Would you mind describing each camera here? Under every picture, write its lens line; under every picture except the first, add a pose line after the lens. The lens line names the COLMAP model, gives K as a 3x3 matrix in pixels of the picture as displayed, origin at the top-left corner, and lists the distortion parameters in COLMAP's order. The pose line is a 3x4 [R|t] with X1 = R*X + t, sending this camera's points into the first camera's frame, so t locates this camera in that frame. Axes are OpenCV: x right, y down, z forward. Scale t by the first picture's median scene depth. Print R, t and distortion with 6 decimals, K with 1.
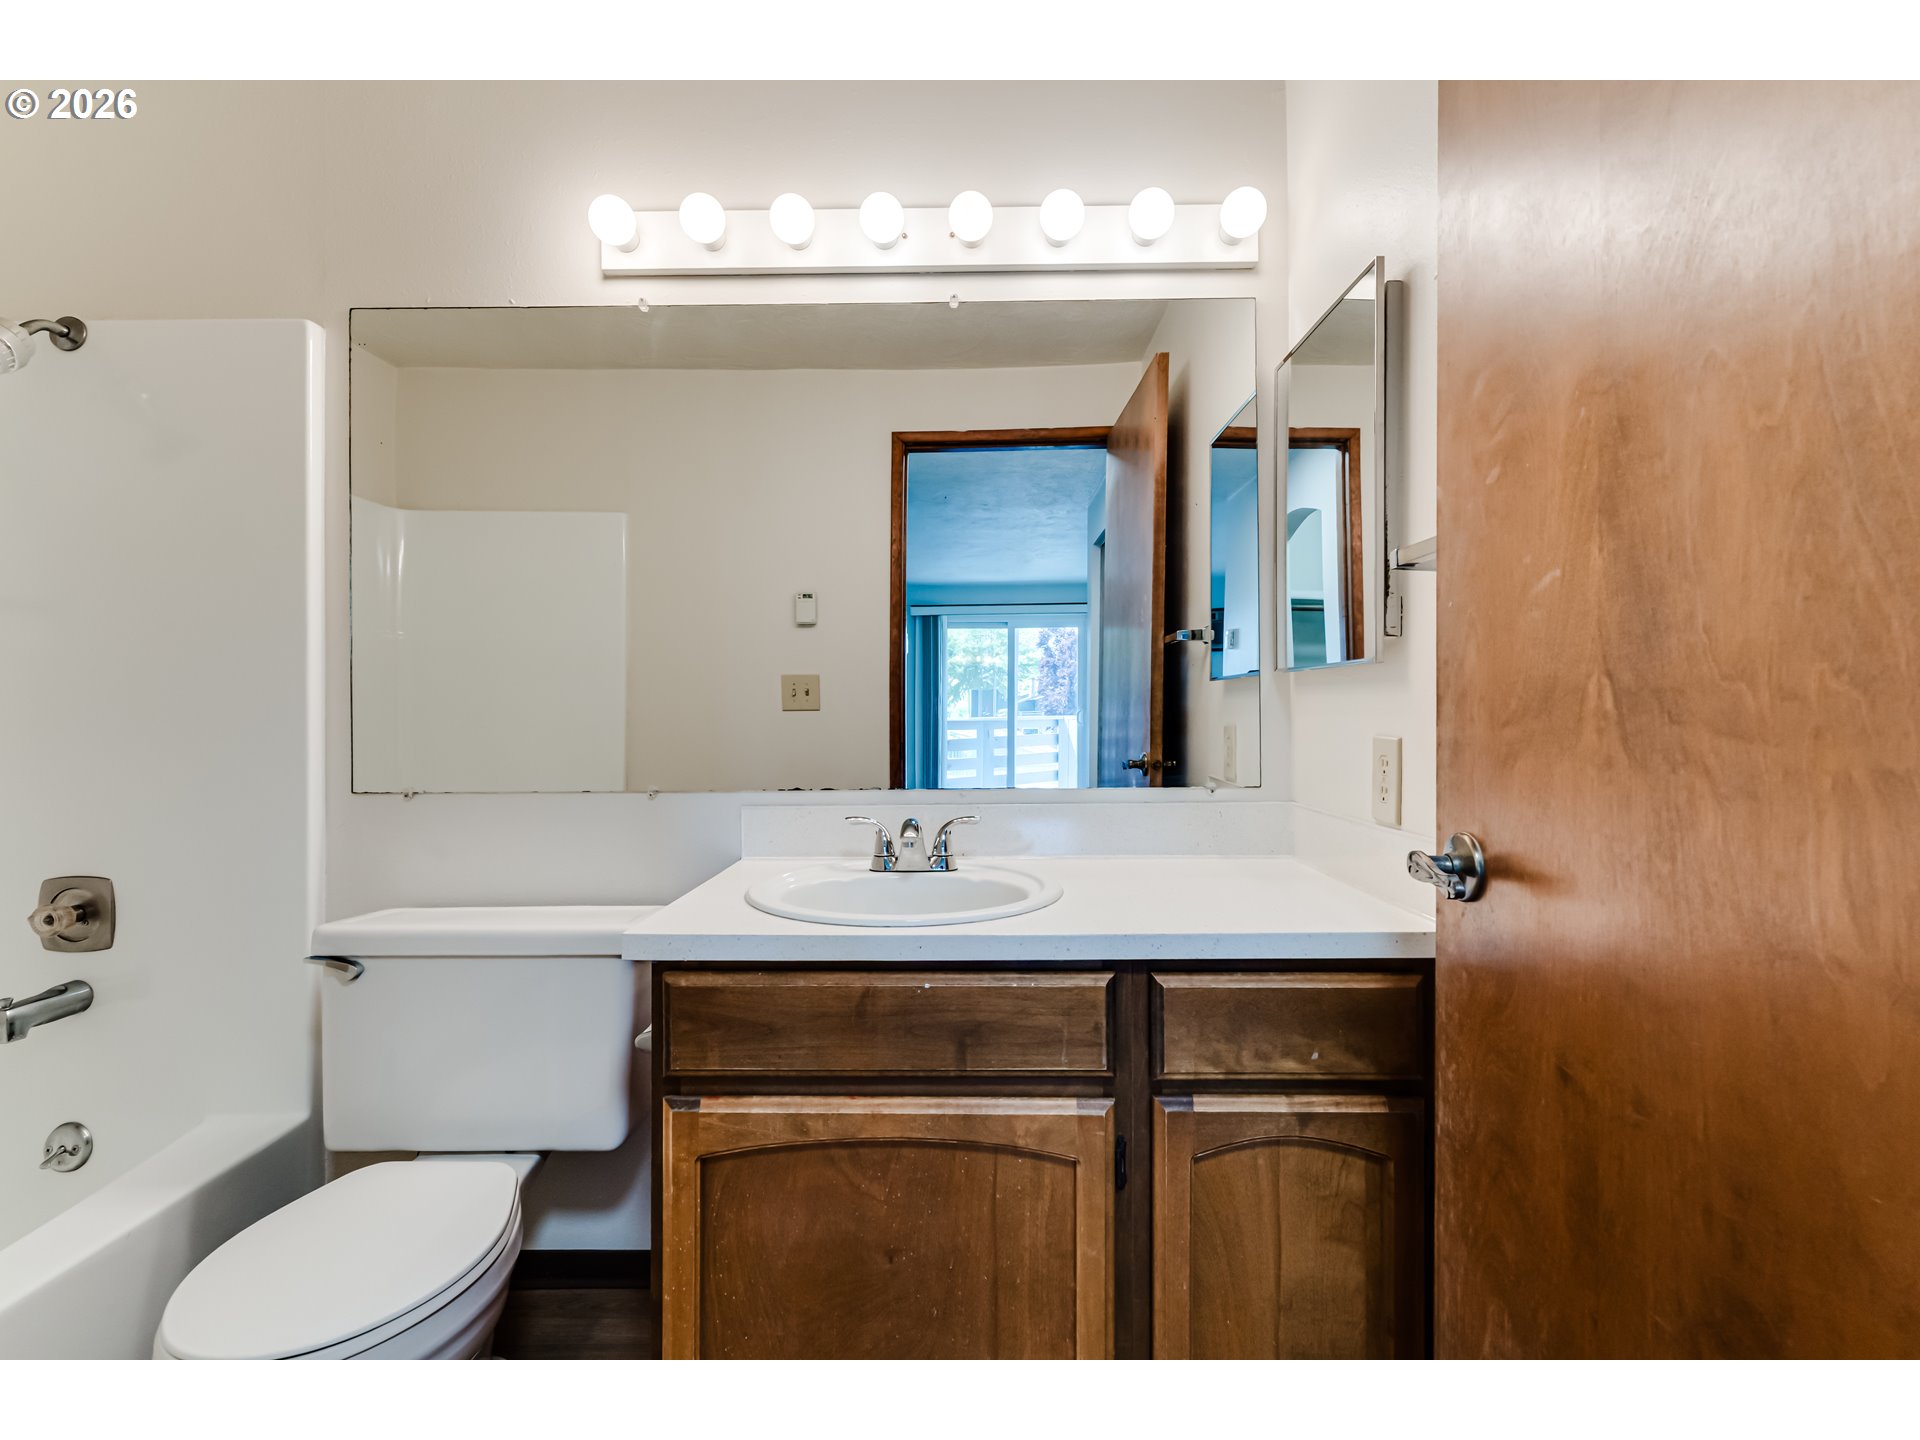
lens RADIAL K [[878.6, 0, 951.8], [0, 878.6, 724.9], [0, 0, 1]] dist [-0.000585, 0.000604]
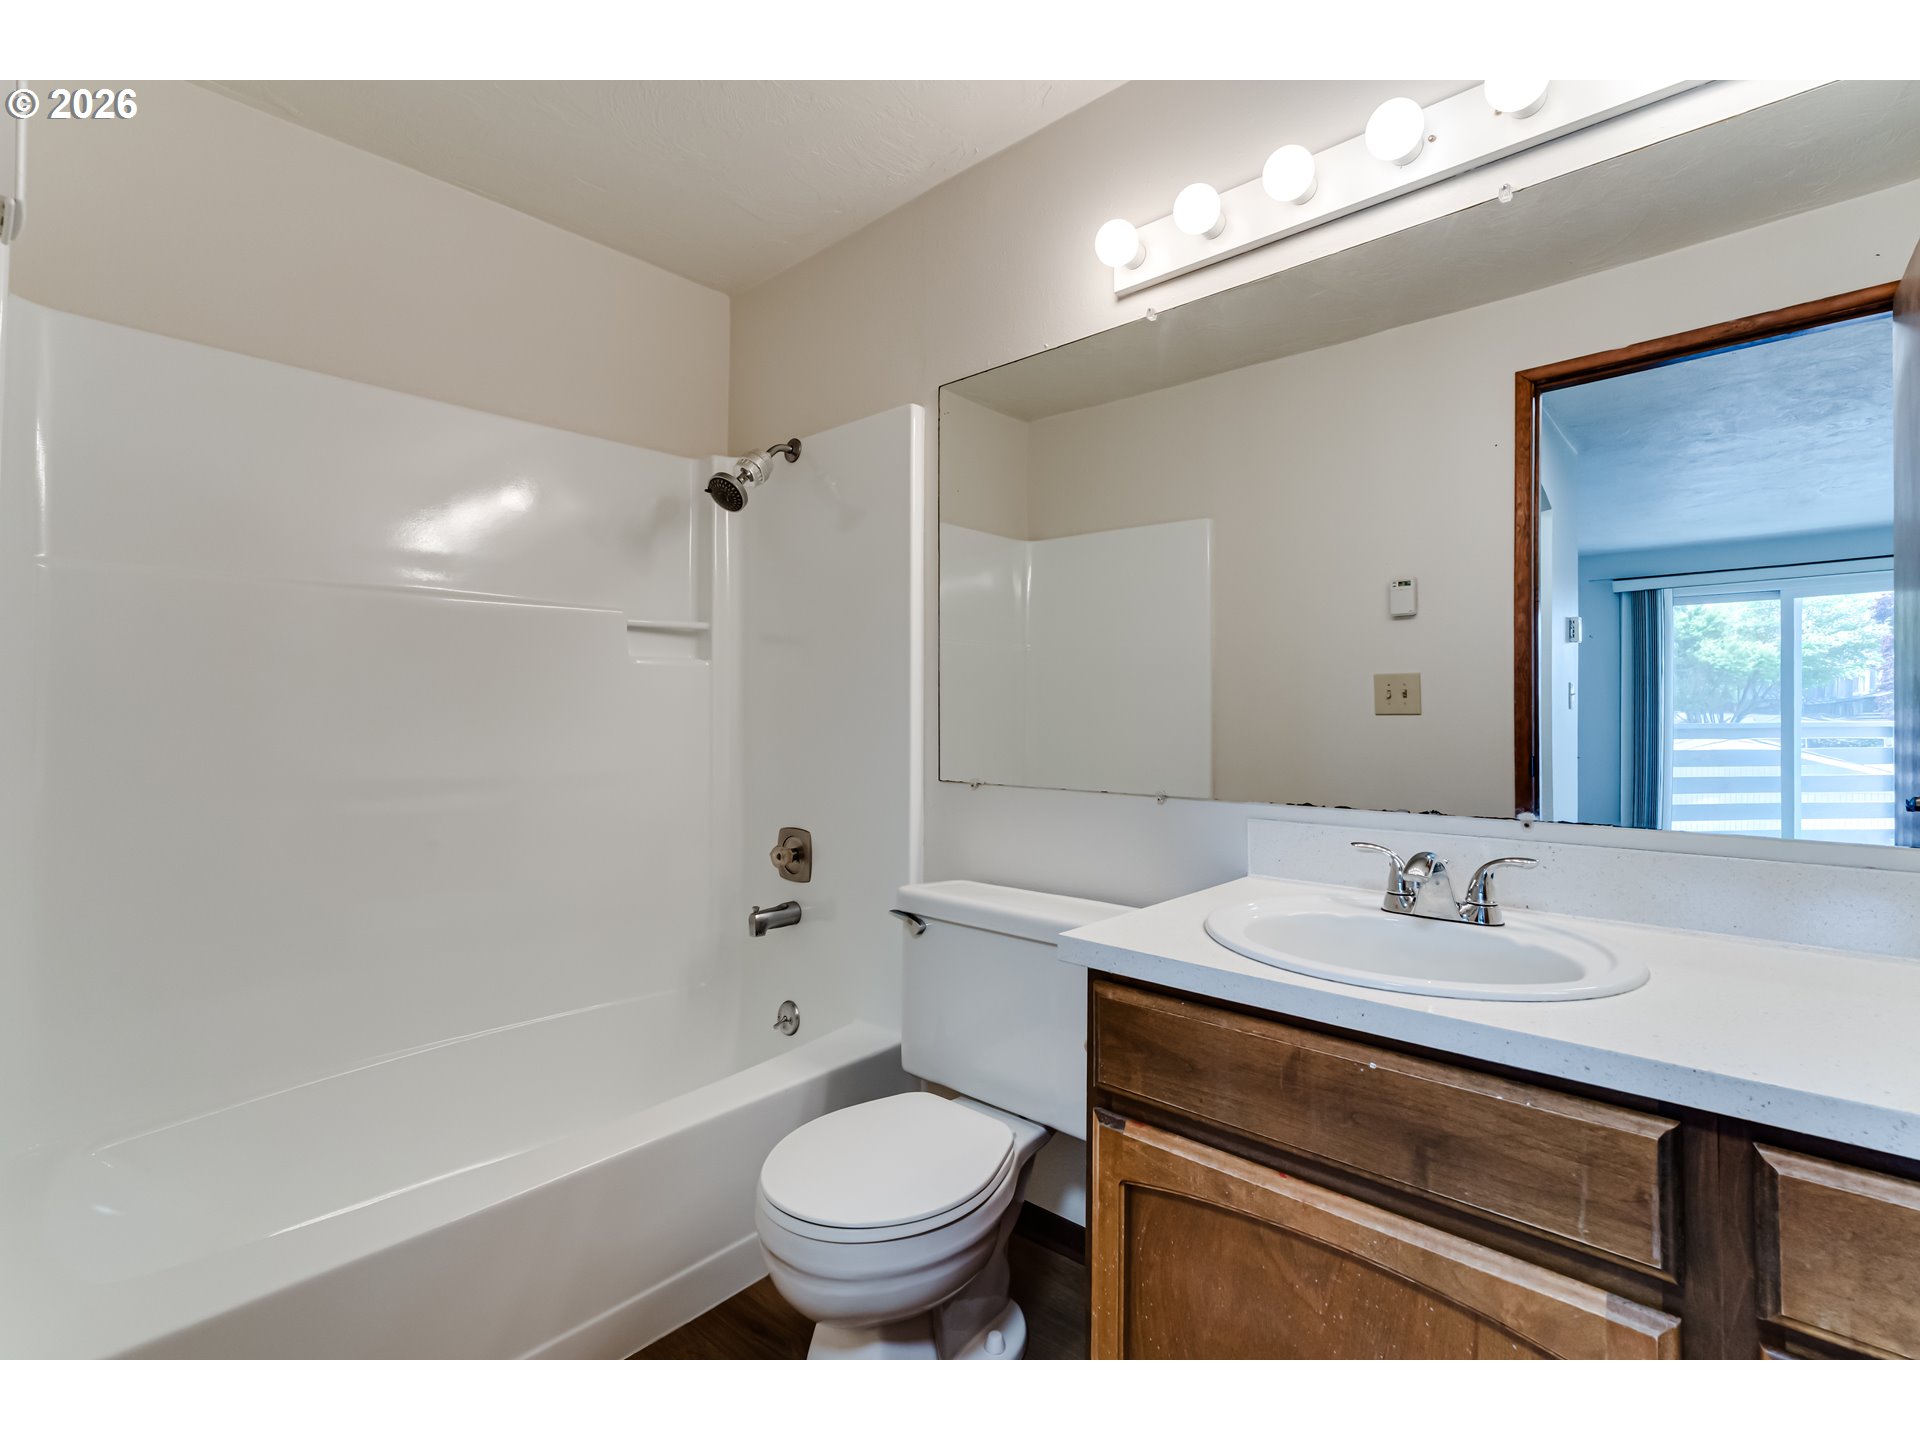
lens RADIAL K [[883.1, 0, 969.9], [0, 883.1, 701.9], [0, 0, 1]] dist [0.001786, 0.001152]
pose [[0.750793, -0.001687, -0.660536, 0.222609], [-0.015555, 0.999674, -0.020233, -0.010235], [0.660355, 0.025466, 0.750522, 0.147537]]
